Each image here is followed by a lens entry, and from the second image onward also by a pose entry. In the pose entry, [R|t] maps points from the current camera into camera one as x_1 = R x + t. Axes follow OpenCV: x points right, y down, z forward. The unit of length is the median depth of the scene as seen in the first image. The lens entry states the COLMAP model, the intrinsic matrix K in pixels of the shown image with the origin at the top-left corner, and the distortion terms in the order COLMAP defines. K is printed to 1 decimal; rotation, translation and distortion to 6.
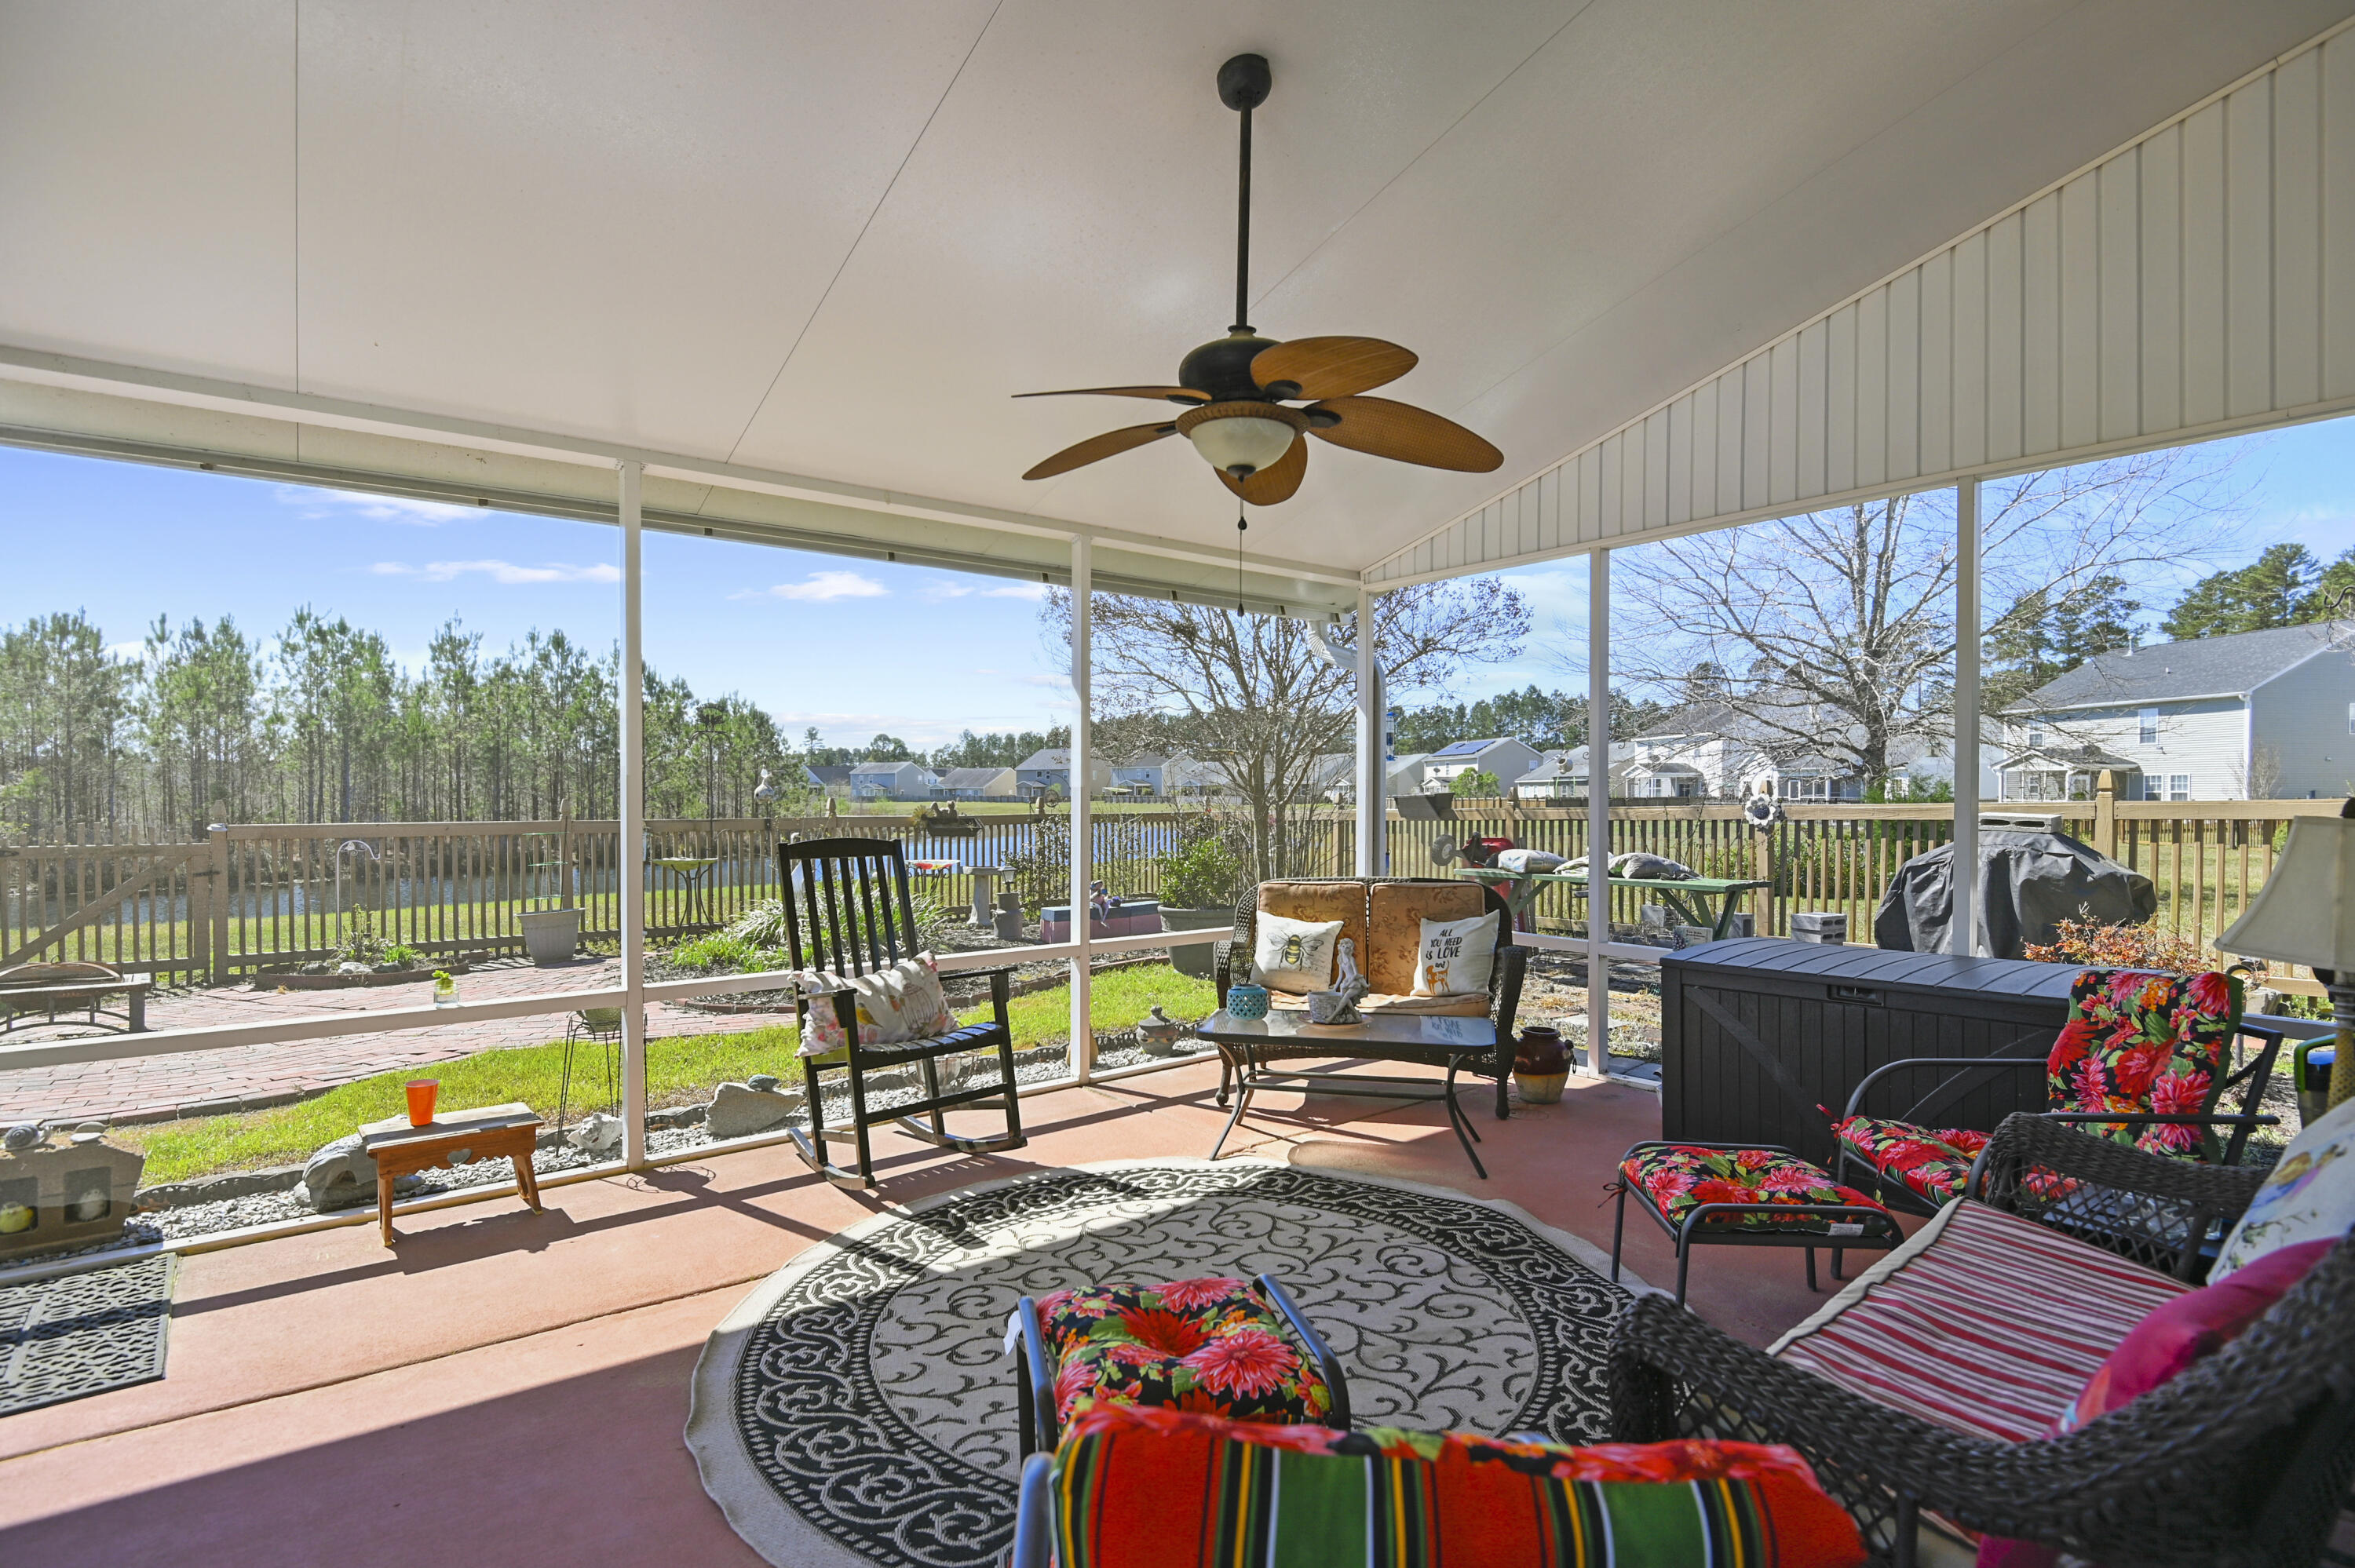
lens RADIAL K [[1145.1, 0, 1169.6], [0, 1145.1, 800.7], [0, 0, 1]] dist [-0.000450, -0.009220]
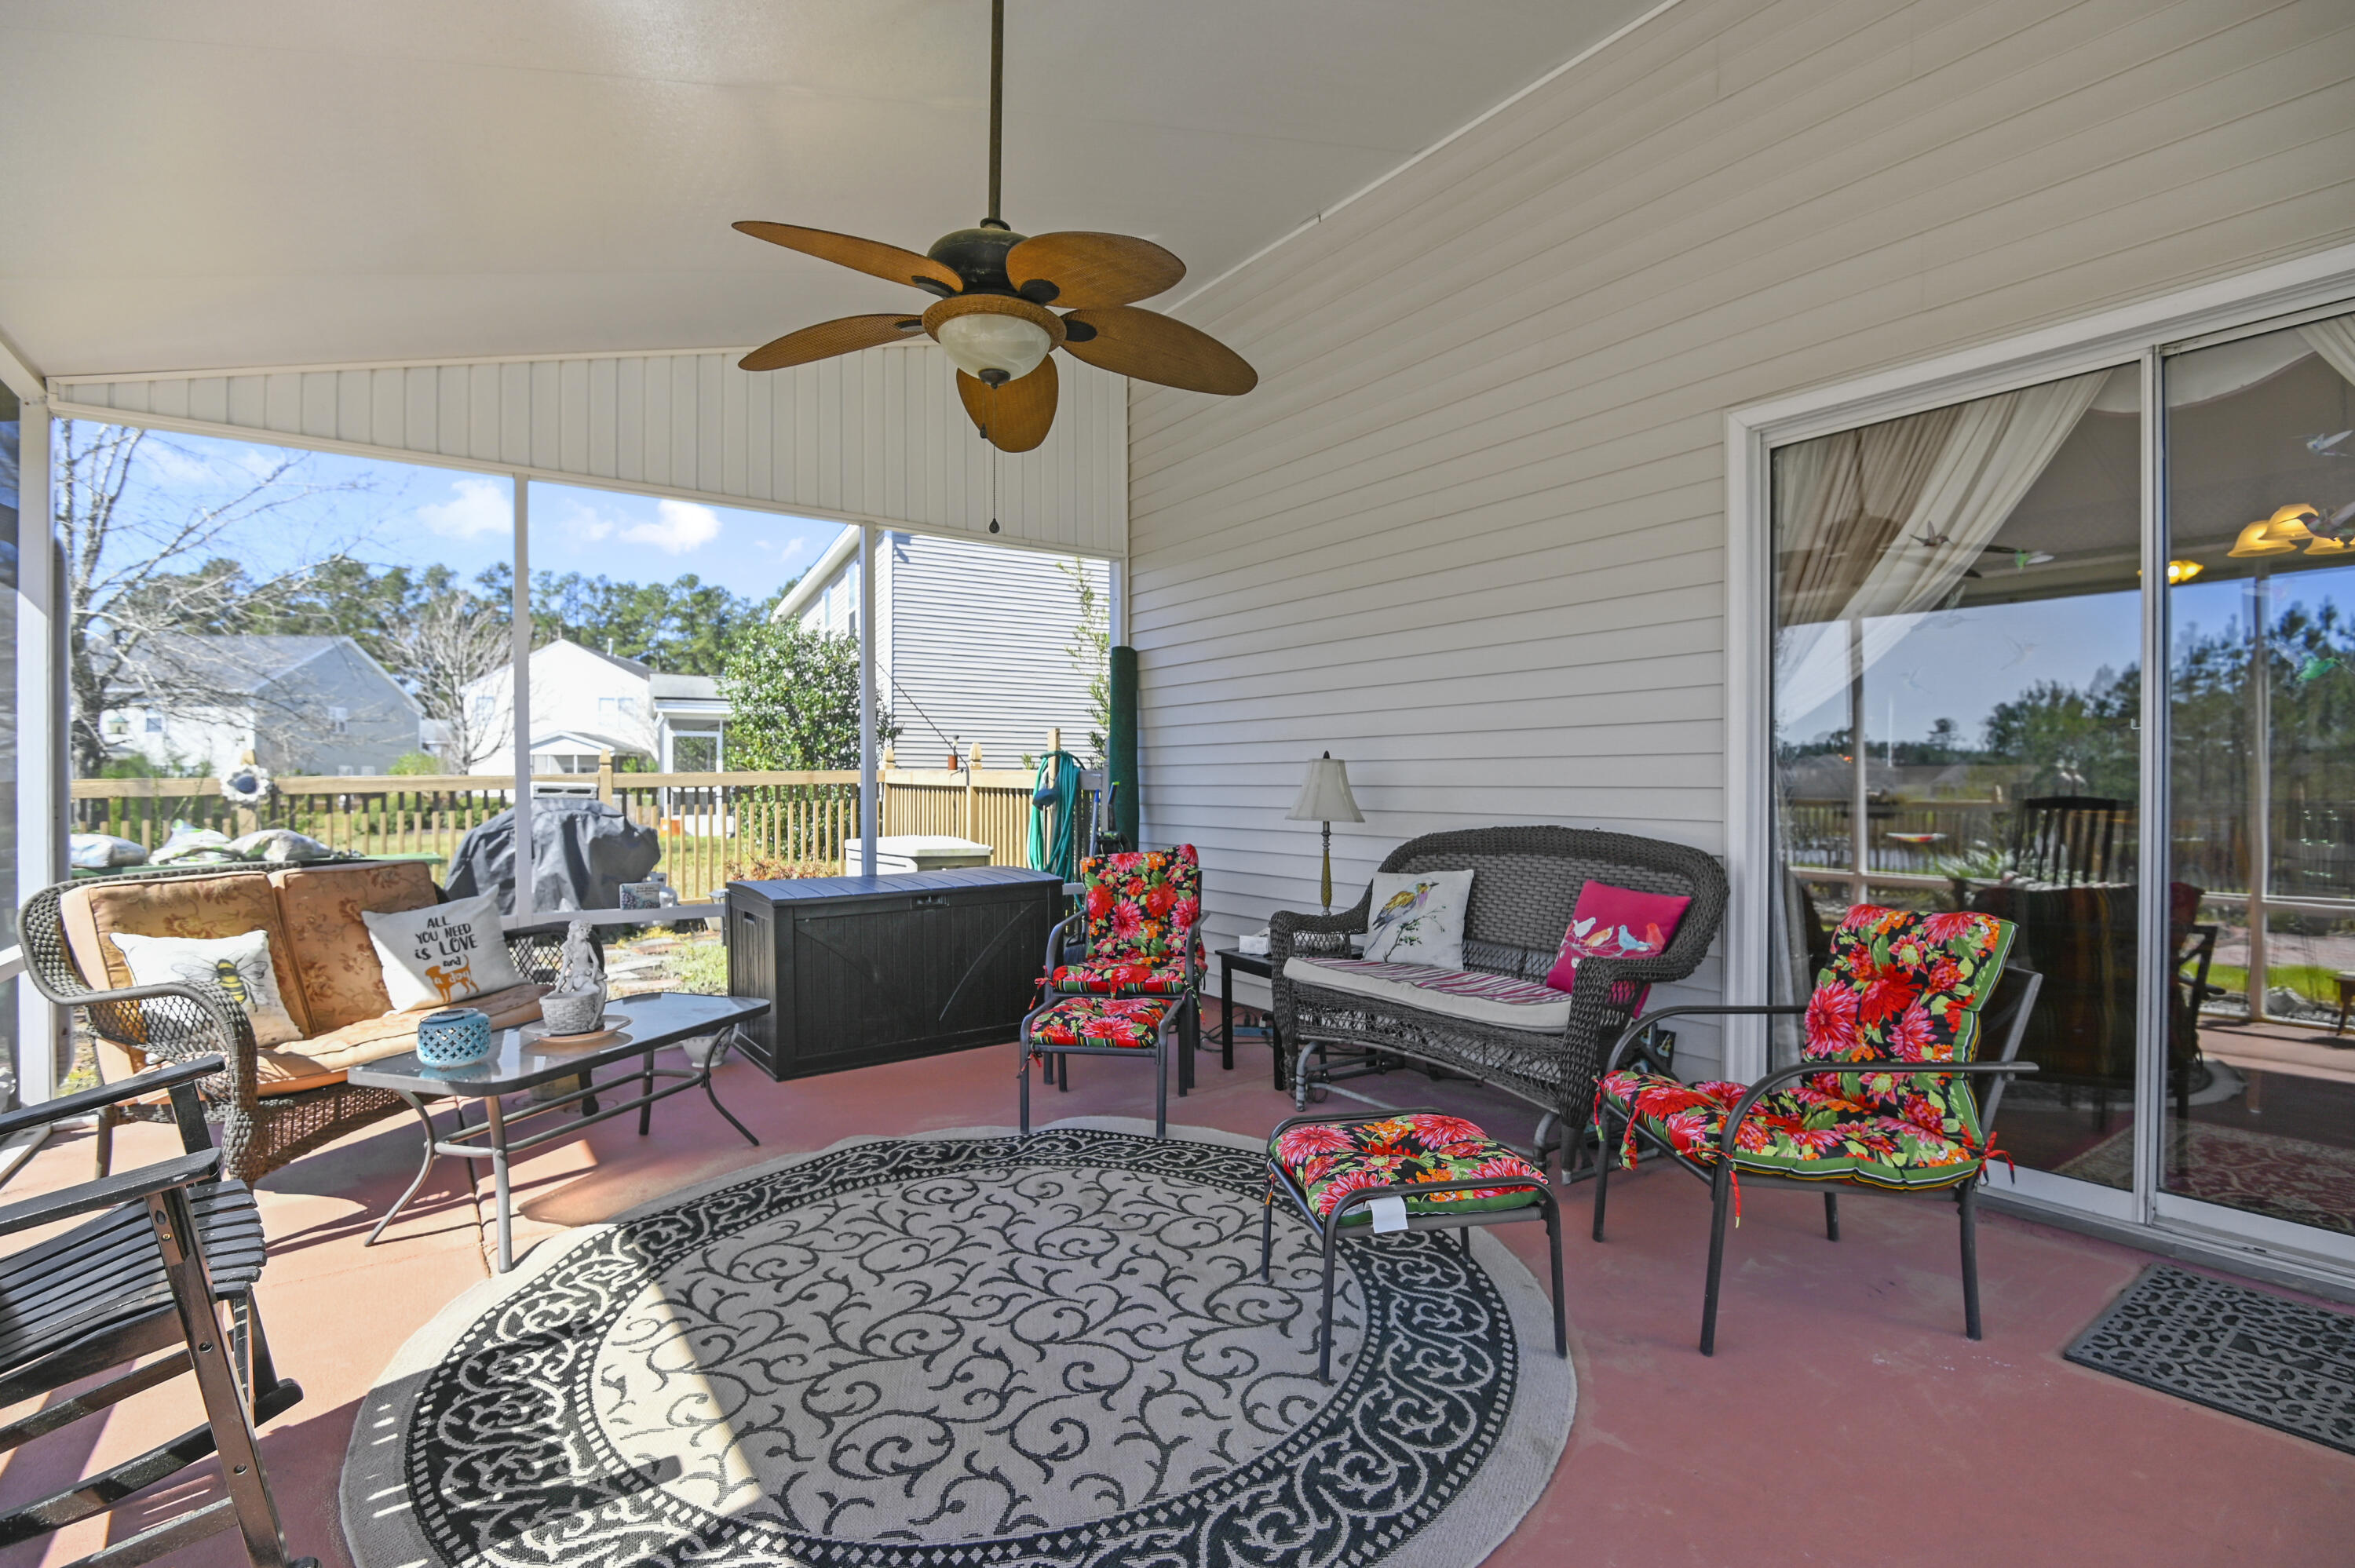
lens RADIAL K [[1089.1, 0, 1181.3], [0, 1089.1, 789.3], [0, 0, 1]] dist [-0.001695, -0.000117]
pose [[0.037719, -0.000756, 0.999288, -0.653964], [0.005445, 0.999985, 0.000551, 0.039217], [-0.999274, 0.005421, 0.037723, 0.654501]]
